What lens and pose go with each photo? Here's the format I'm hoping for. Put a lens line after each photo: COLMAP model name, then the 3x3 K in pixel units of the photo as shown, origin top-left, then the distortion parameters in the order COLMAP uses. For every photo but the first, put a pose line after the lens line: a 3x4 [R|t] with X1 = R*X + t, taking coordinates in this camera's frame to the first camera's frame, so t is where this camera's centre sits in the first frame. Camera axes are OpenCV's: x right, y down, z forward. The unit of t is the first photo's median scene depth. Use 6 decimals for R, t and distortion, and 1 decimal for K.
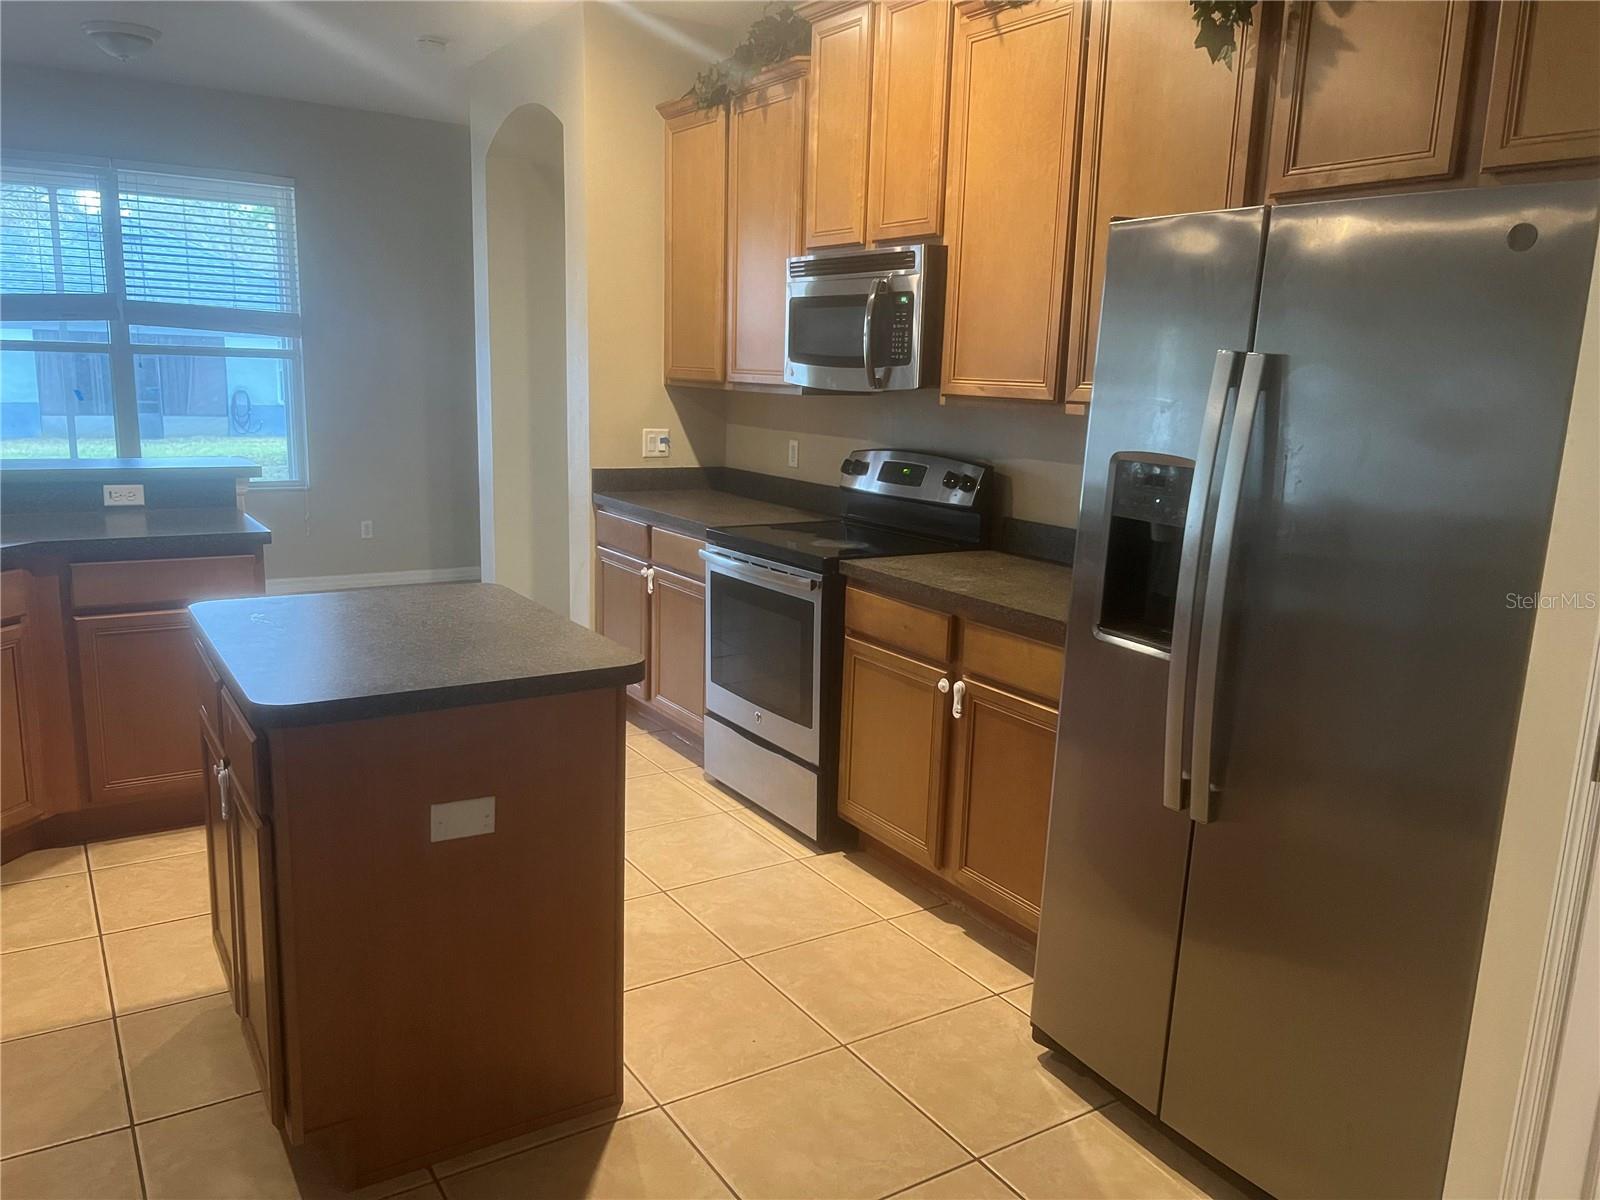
lens RADIAL K [[1199.8, 0, 801.8], [0, 1199.8, 608.8], [0, 0, 1]] dist [0.040370, -0.003561]
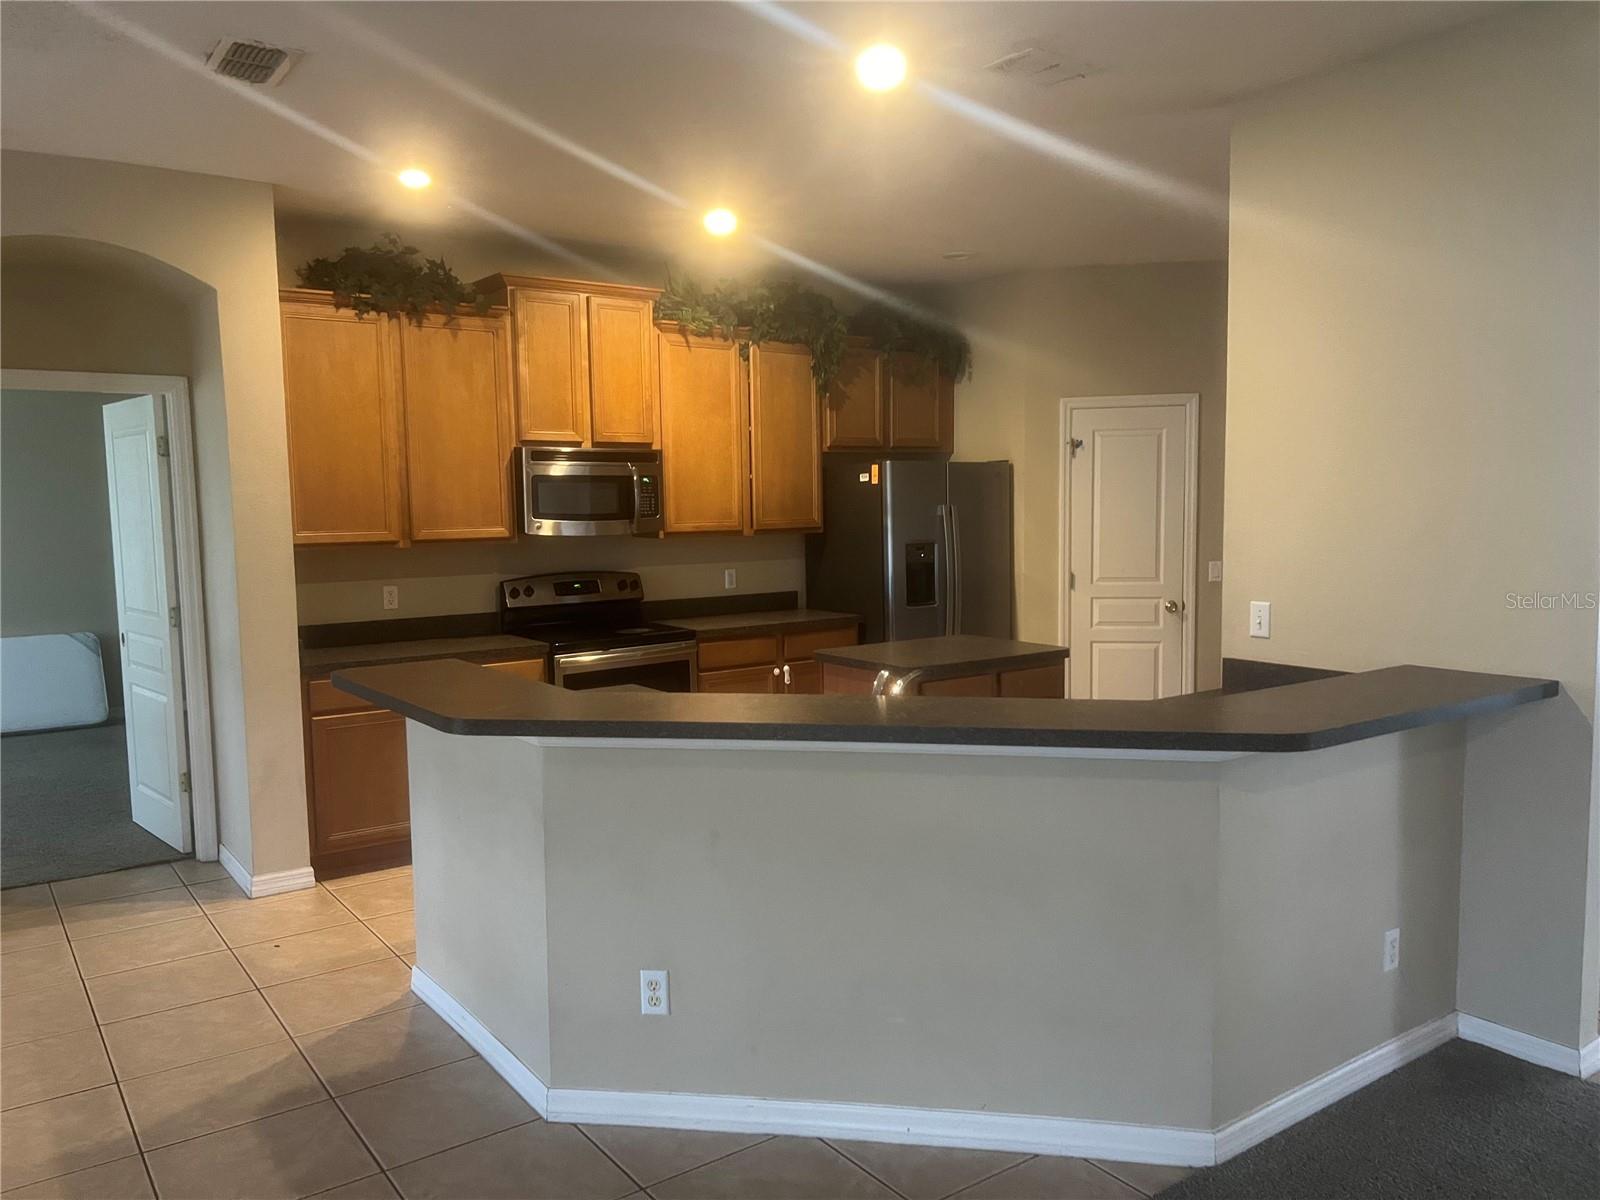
lens RADIAL K [[1199.8, 0, 801.8], [0, 1199.8, 608.8], [0, 0, 1]] dist [0.040370, -0.003561]
pose [[-0.046474, -0.128895, 0.990569, -1.492442], [0.211484, 0.967892, 0.135866, -0.241782], [-0.976276, 0.215804, -0.017723, 0.786662]]
